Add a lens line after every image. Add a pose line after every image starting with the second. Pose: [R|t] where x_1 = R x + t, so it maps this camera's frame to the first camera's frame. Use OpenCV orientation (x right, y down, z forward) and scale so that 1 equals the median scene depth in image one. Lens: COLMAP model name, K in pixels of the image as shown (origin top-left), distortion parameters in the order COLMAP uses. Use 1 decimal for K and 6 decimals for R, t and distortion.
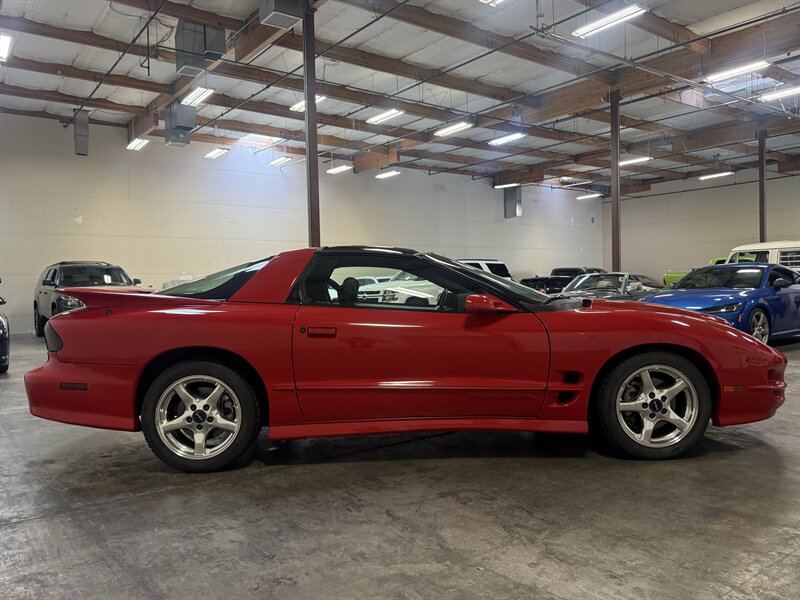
lens RADIAL K [[624.9, 0, 400.0], [0, 624.9, 300.0], [0, 0, 1]] dist [0.095468, -0.174799]
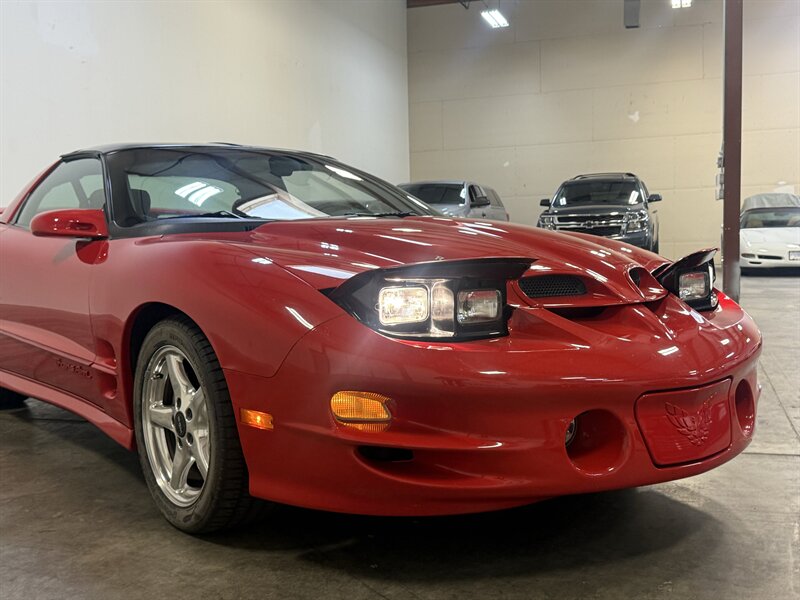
lens RADIAL K [[891.0, 0, 400.0], [0, 891.0, 300.0], [0, 0, 1]] dist [0.203372, -0.471678]
pose [[0.577377, 0.066954, -0.813728, 0.346780], [0.000105, 0.996626, 0.082078, 0.002011], [0.816478, -0.047475, 0.575422, 0.230027]]
